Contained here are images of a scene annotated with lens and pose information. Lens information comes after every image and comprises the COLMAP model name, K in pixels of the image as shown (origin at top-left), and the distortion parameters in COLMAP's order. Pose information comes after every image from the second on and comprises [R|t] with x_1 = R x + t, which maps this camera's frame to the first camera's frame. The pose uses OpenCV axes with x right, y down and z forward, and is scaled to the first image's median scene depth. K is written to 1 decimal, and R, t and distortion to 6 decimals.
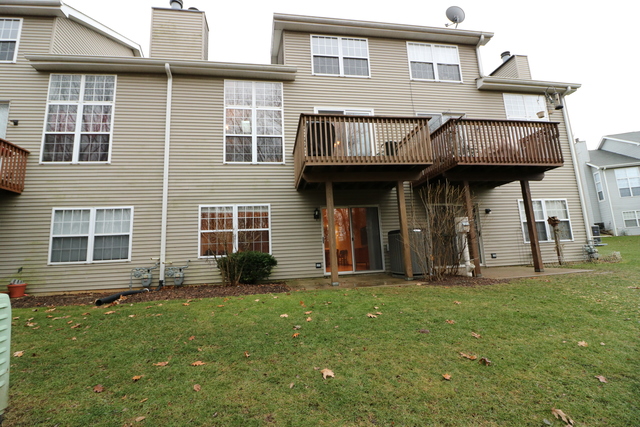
lens RADIAL K [[295.0, 0, 316.5], [0, 295.0, 214.7], [0, 0, 1]] dist [-0.009577, -0.004426]
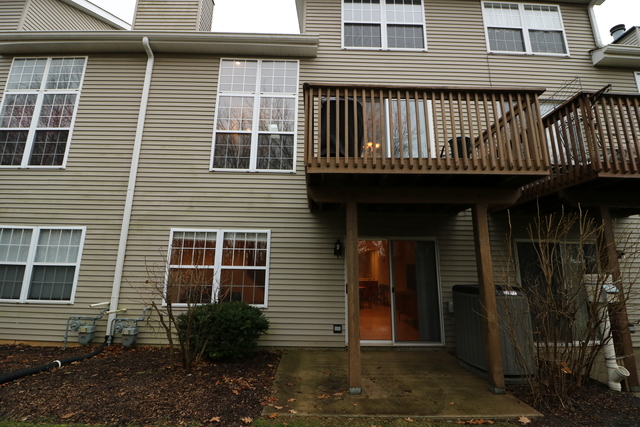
lens RADIAL K [[295.0, 0, 319.3], [0, 295.0, 211.6], [0, 0, 1]] dist [-0.009577, -0.004426]
pose [[0.988609, 0.032760, -0.146901, 0.055324], [-0.040257, 0.998019, -0.048353, -0.052997], [0.145025, 0.053716, 0.987969, 0.351933]]
